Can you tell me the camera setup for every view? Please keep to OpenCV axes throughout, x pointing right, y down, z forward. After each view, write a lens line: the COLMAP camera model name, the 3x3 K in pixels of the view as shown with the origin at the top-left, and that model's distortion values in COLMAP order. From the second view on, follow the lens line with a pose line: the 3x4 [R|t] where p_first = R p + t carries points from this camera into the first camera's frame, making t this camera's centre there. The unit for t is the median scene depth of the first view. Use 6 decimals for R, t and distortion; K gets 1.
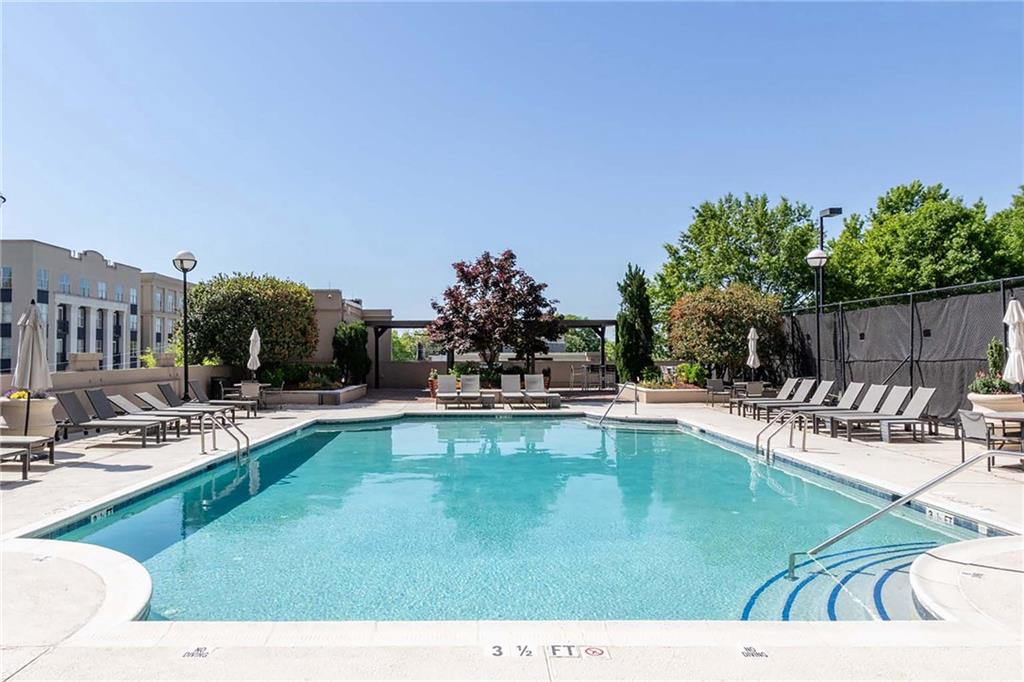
lens RADIAL K [[740.2, 0, 512.0], [0, 740.2, 341.0], [0, 0, 1]] dist [-0.000219, 0.000651]
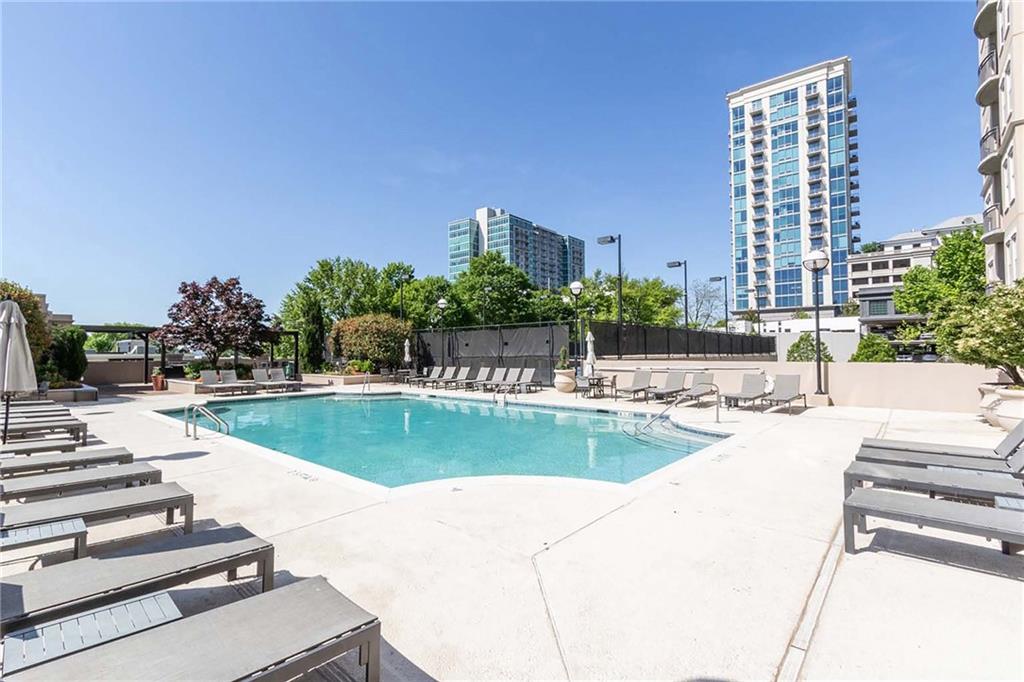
lens RADIAL K [[453.6, 0, 512.0], [0, 453.6, 341.0], [0, 0, 1]] dist [-0.000982, -0.000136]
pose [[0.657784, 0.019130, 0.752964, -0.322879], [-0.010512, 0.999813, -0.016218, 0.001326], [-0.753133, 0.002752, 0.657862, 0.081932]]
